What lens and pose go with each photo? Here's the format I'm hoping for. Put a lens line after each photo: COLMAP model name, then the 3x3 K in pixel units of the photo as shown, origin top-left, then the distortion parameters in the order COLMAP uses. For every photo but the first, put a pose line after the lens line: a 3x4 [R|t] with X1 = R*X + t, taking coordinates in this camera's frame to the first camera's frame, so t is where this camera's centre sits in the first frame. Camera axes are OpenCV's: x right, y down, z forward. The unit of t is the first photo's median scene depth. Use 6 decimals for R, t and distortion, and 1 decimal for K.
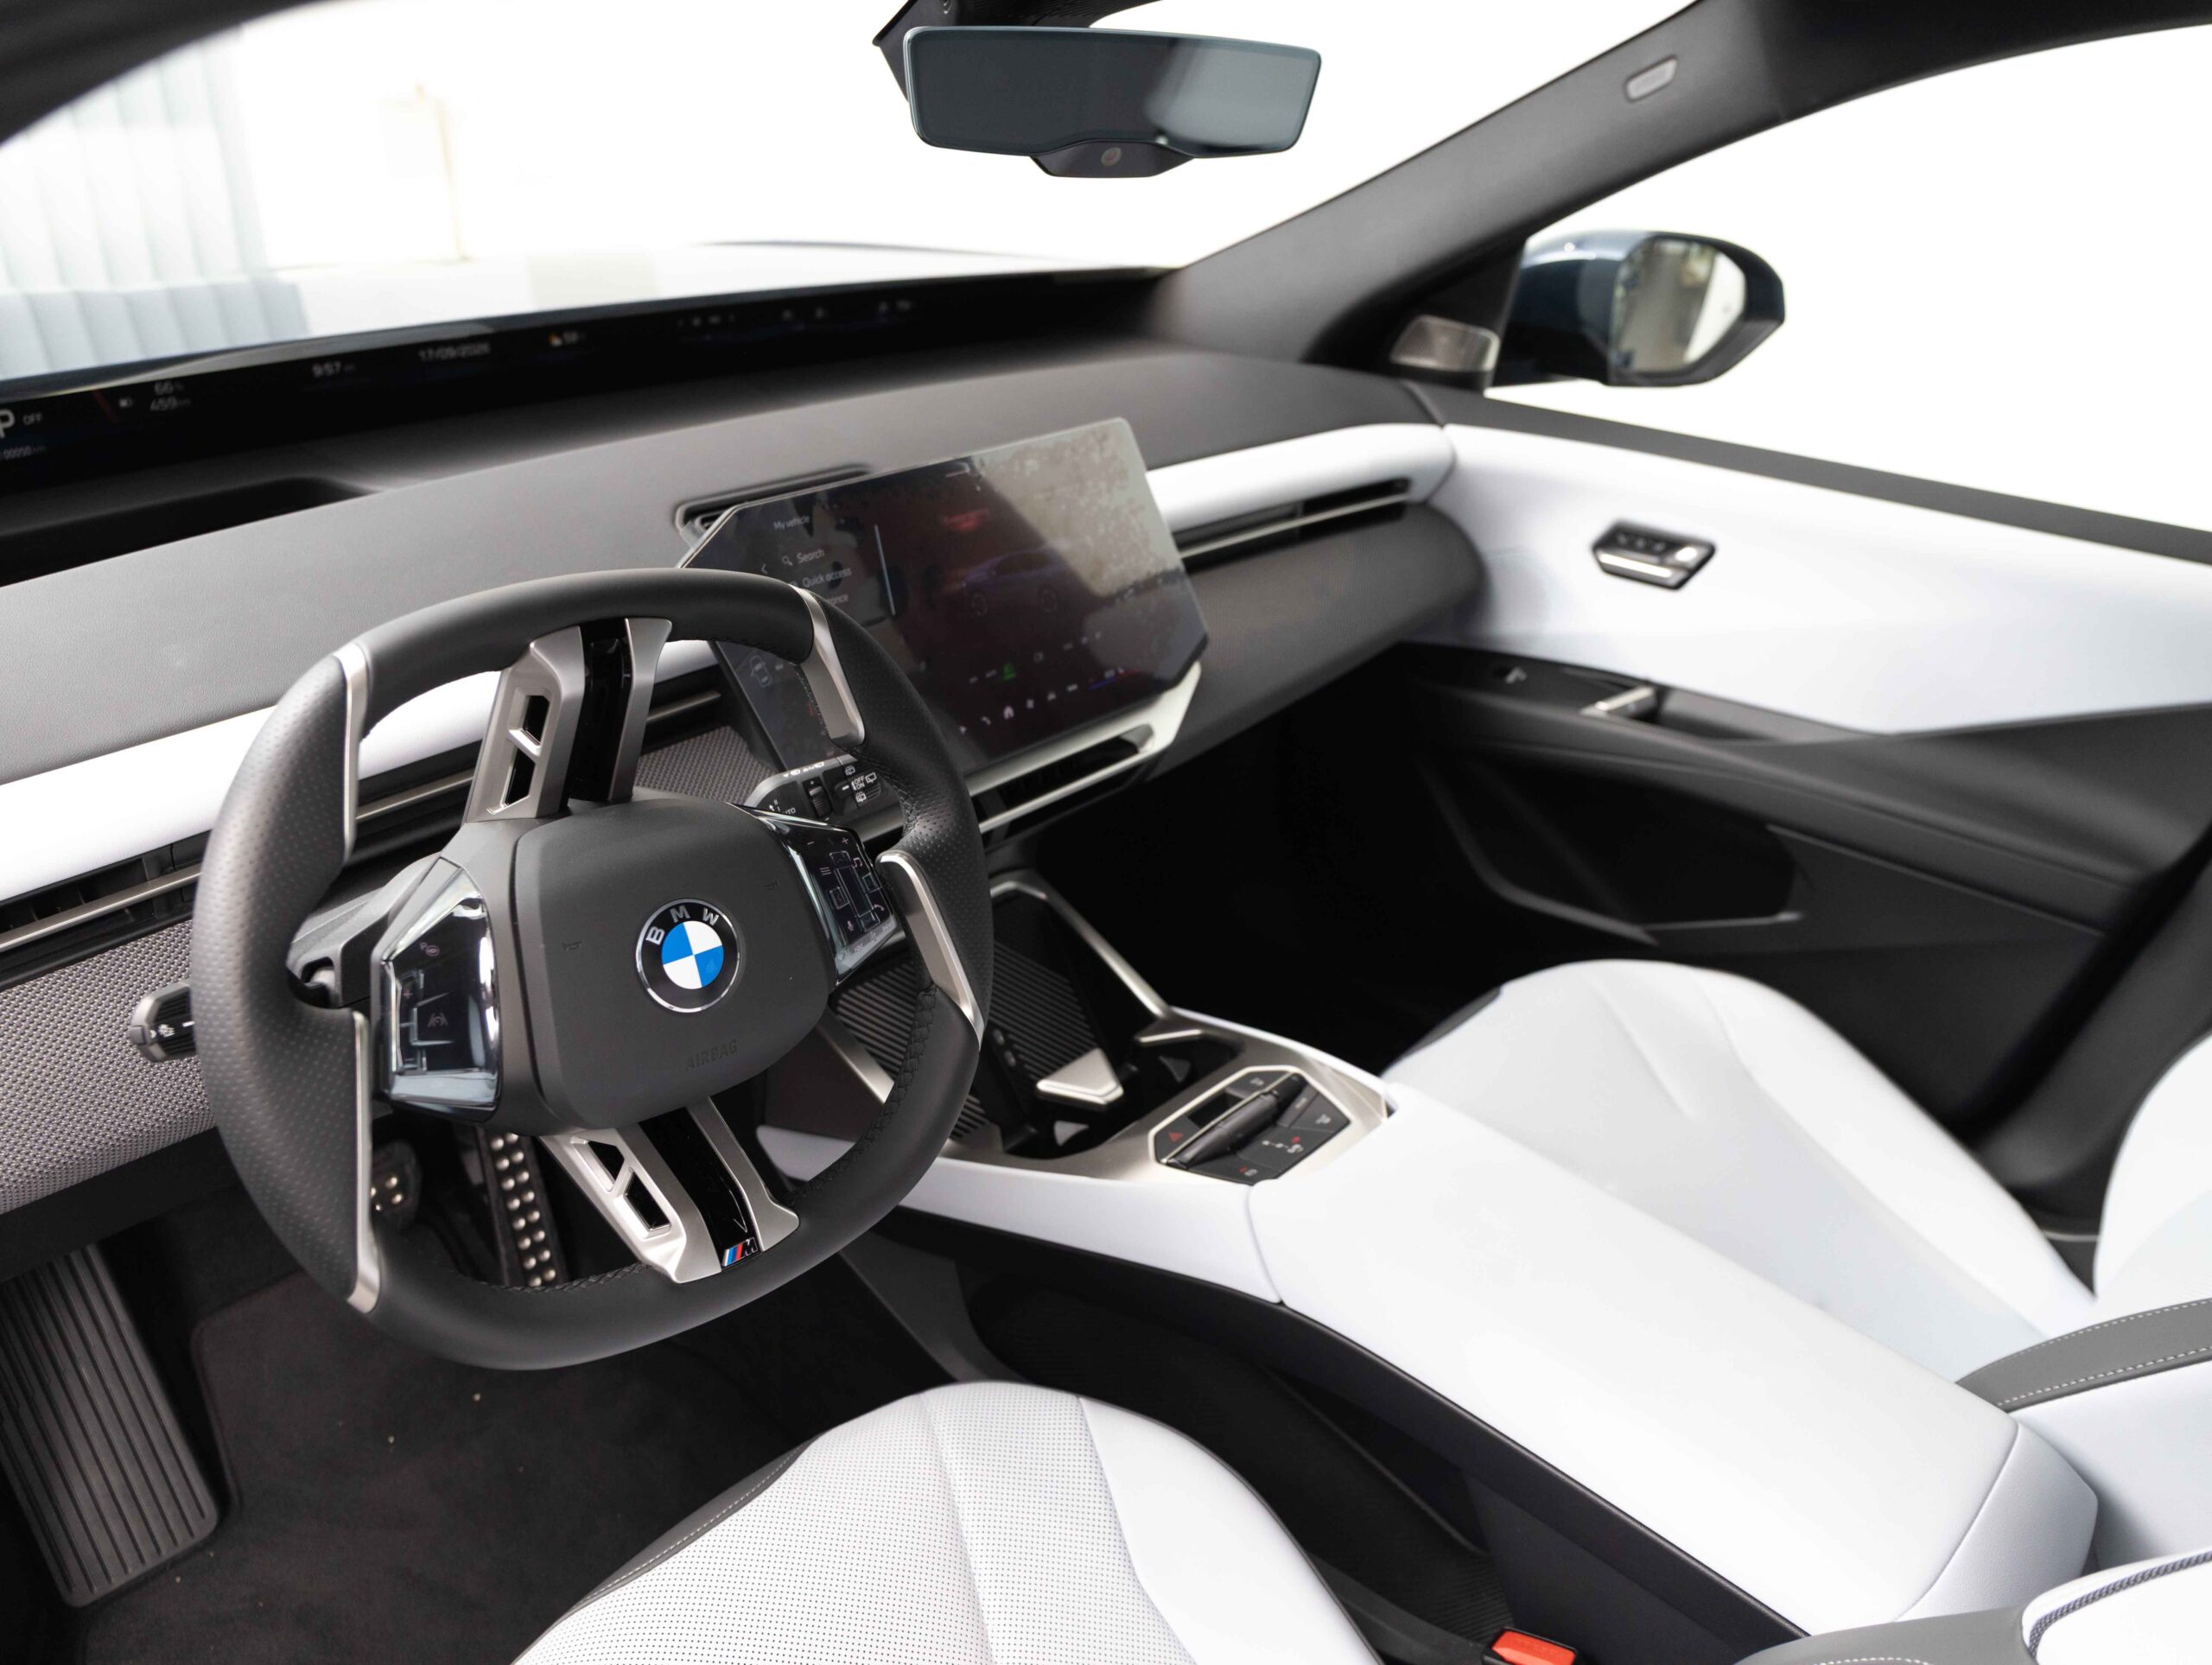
lens RADIAL K [[1570.7, 0, 1106.2], [0, 1570.7, 878.6], [0, 0, 1]] dist [0.004772, 0.006453]
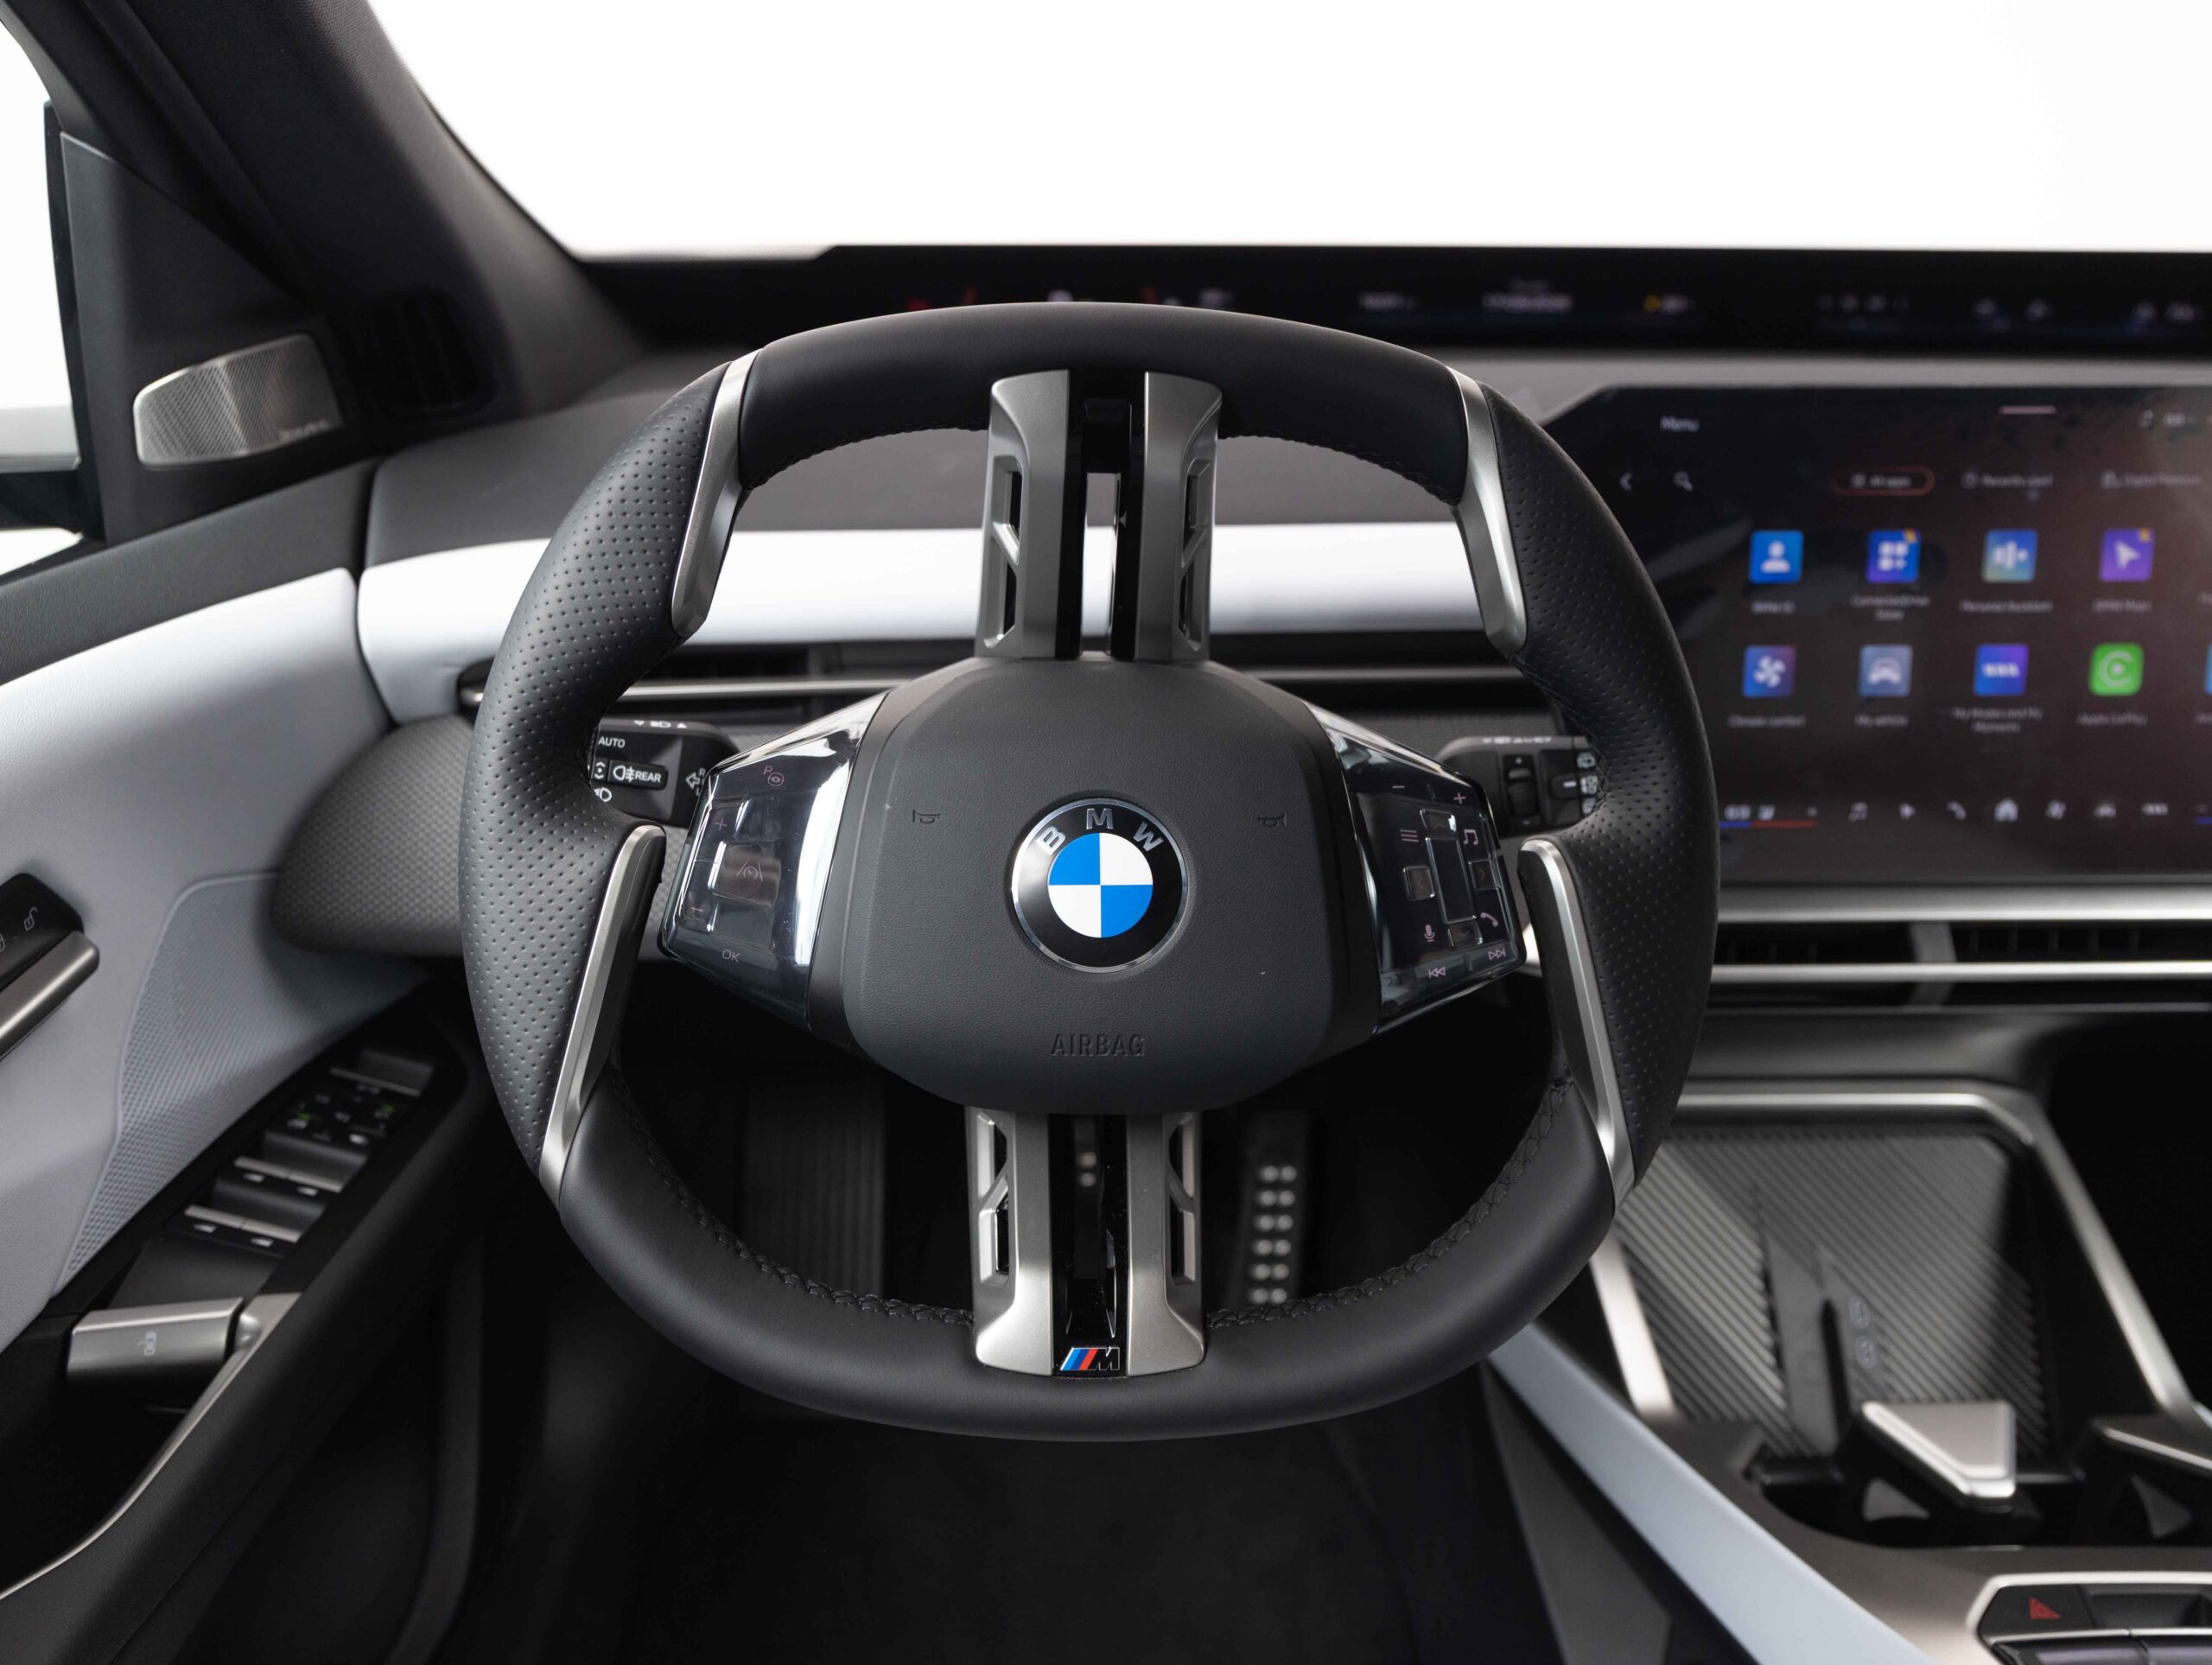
lens RADIAL K [[1570.7, 0, 1106.2], [0, 1570.7, 878.6], [0, 0, 1]] dist [0.004772, 0.006453]
pose [[0.697502, 0.278871, -0.660093, 0.101008], [-0.337917, 0.940317, 0.040191, 0.011923], [0.631905, 0.195023, 0.750108, 0.315174]]
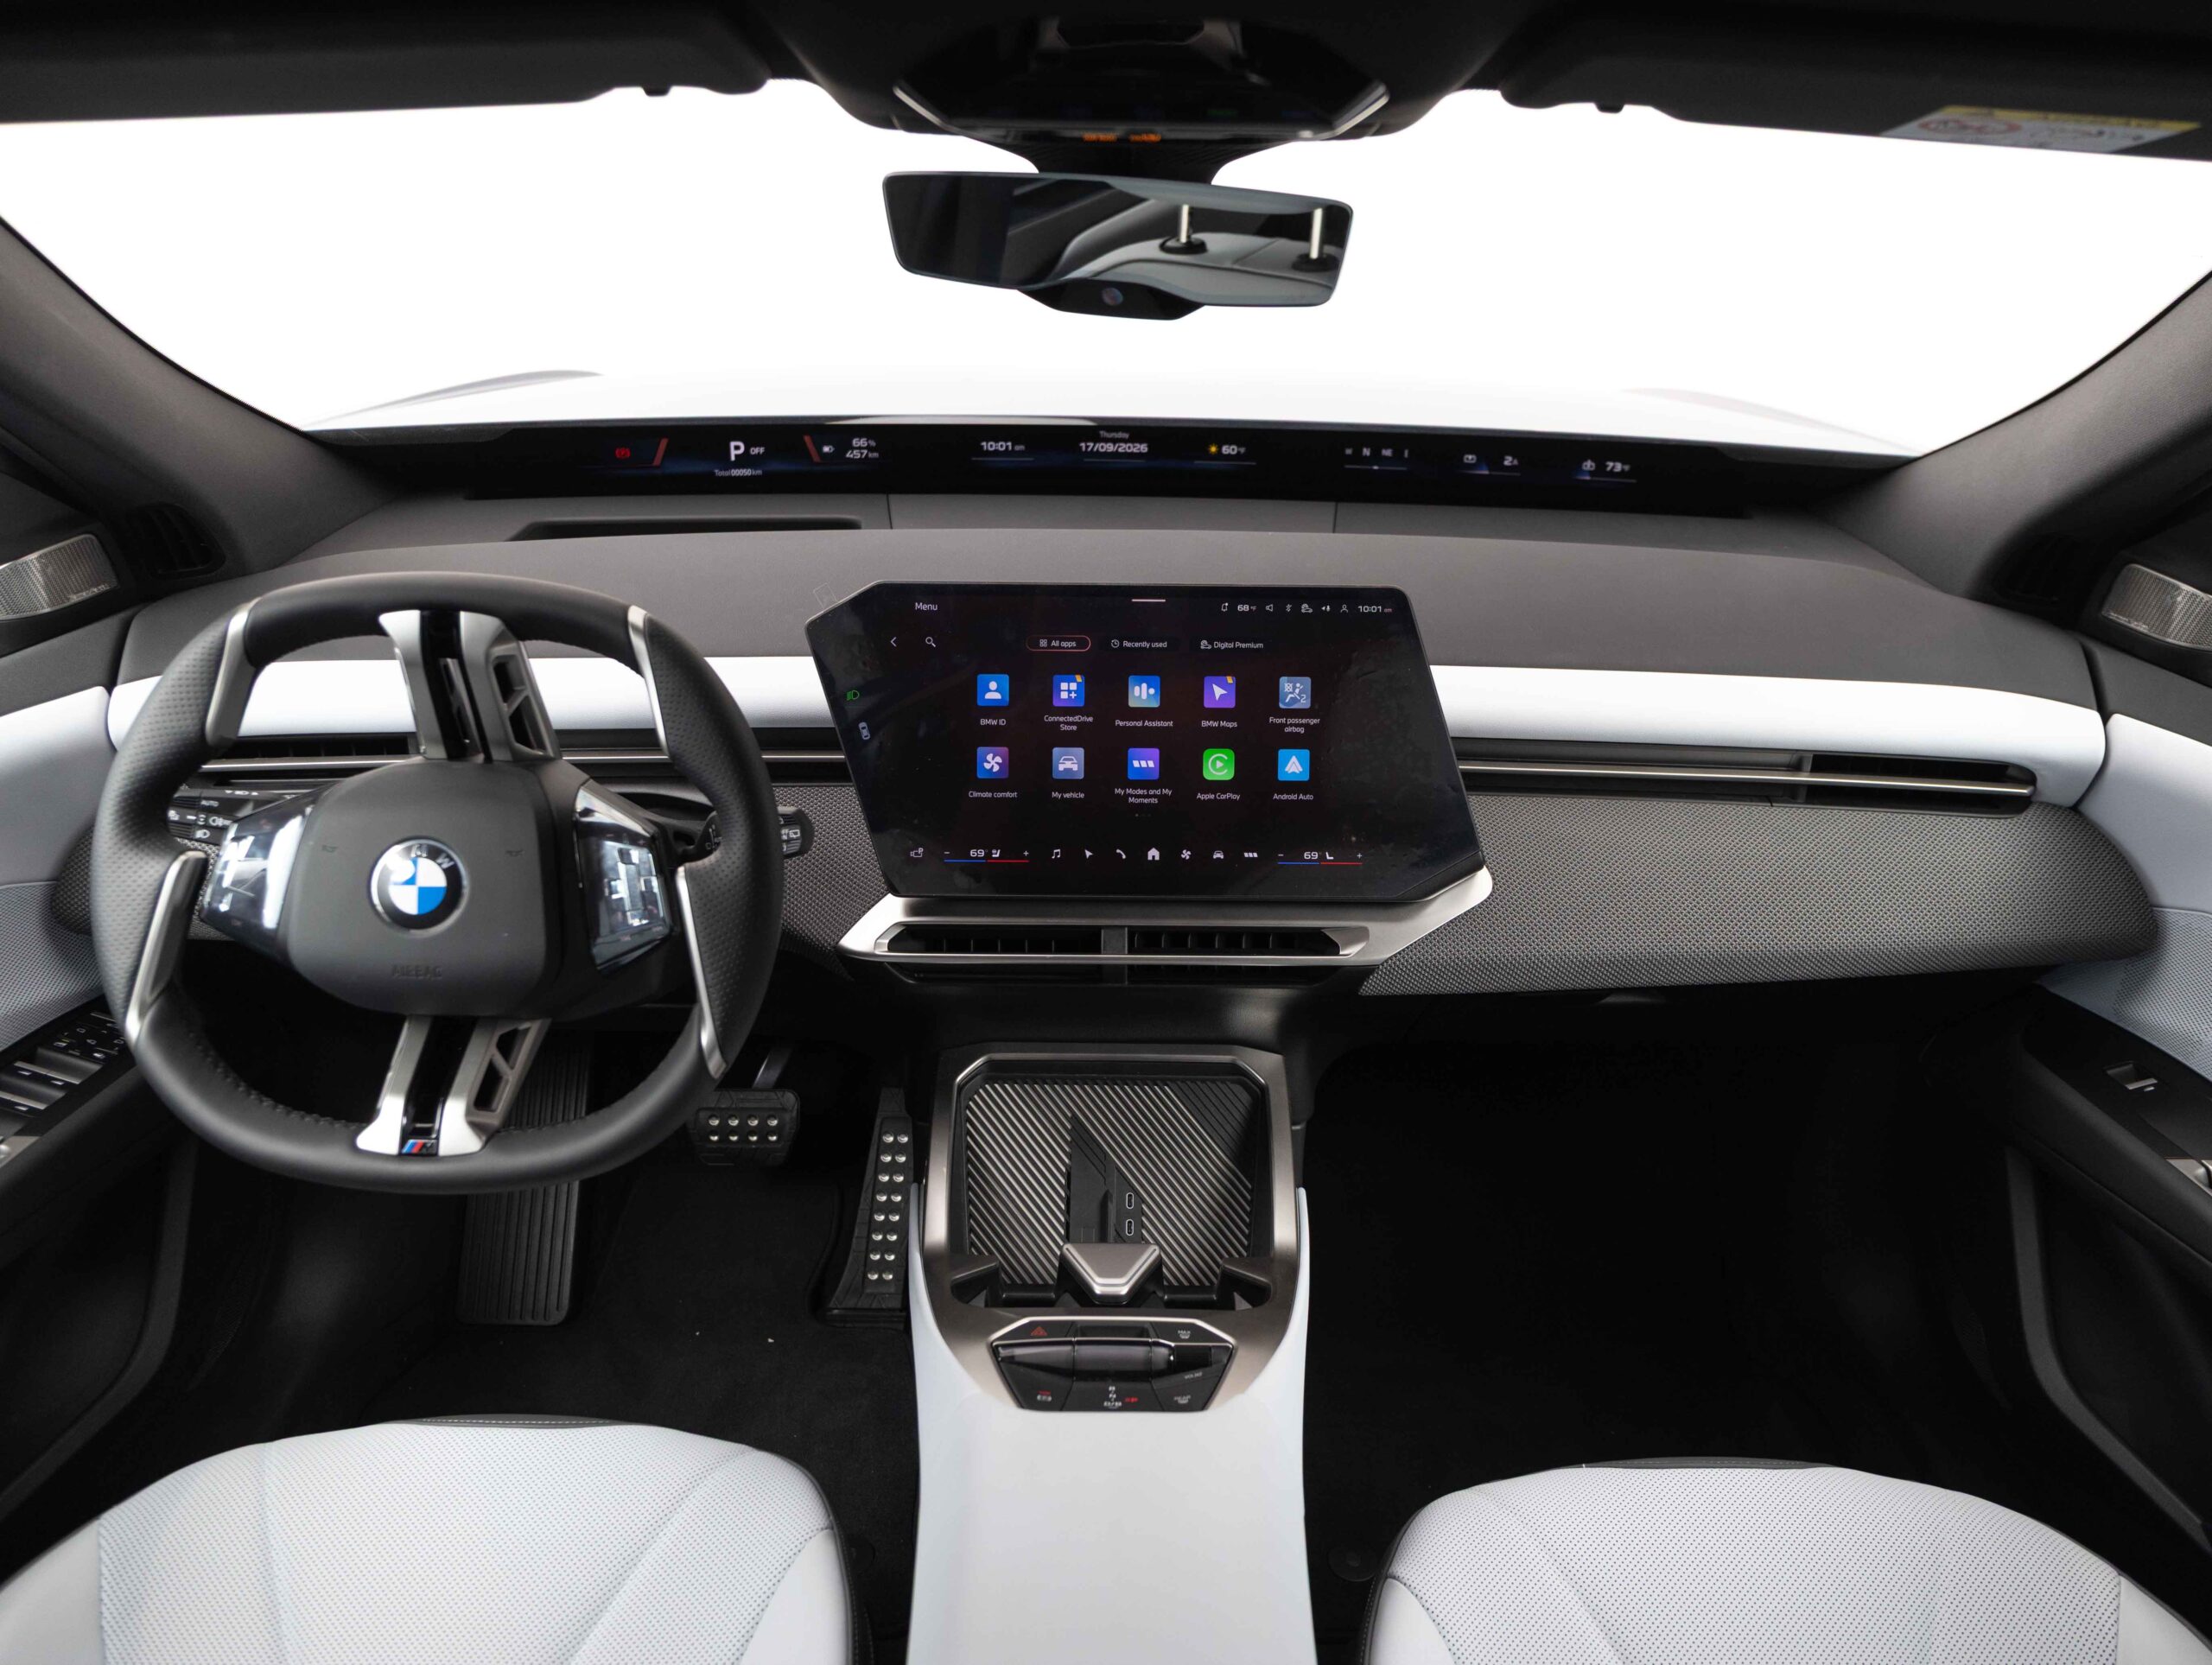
lens RADIAL K [[1825.2, 0, 1273.8], [0, 1825.2, 831.7], [0, 0, 1]] dist [-0.053351, 0.007558]
pose [[0.702506, 0.253189, -0.665117, 0.685275], [-0.349593, 0.936817, -0.012629, -0.125274], [0.619895, 0.241392, 0.746632, 0.219310]]
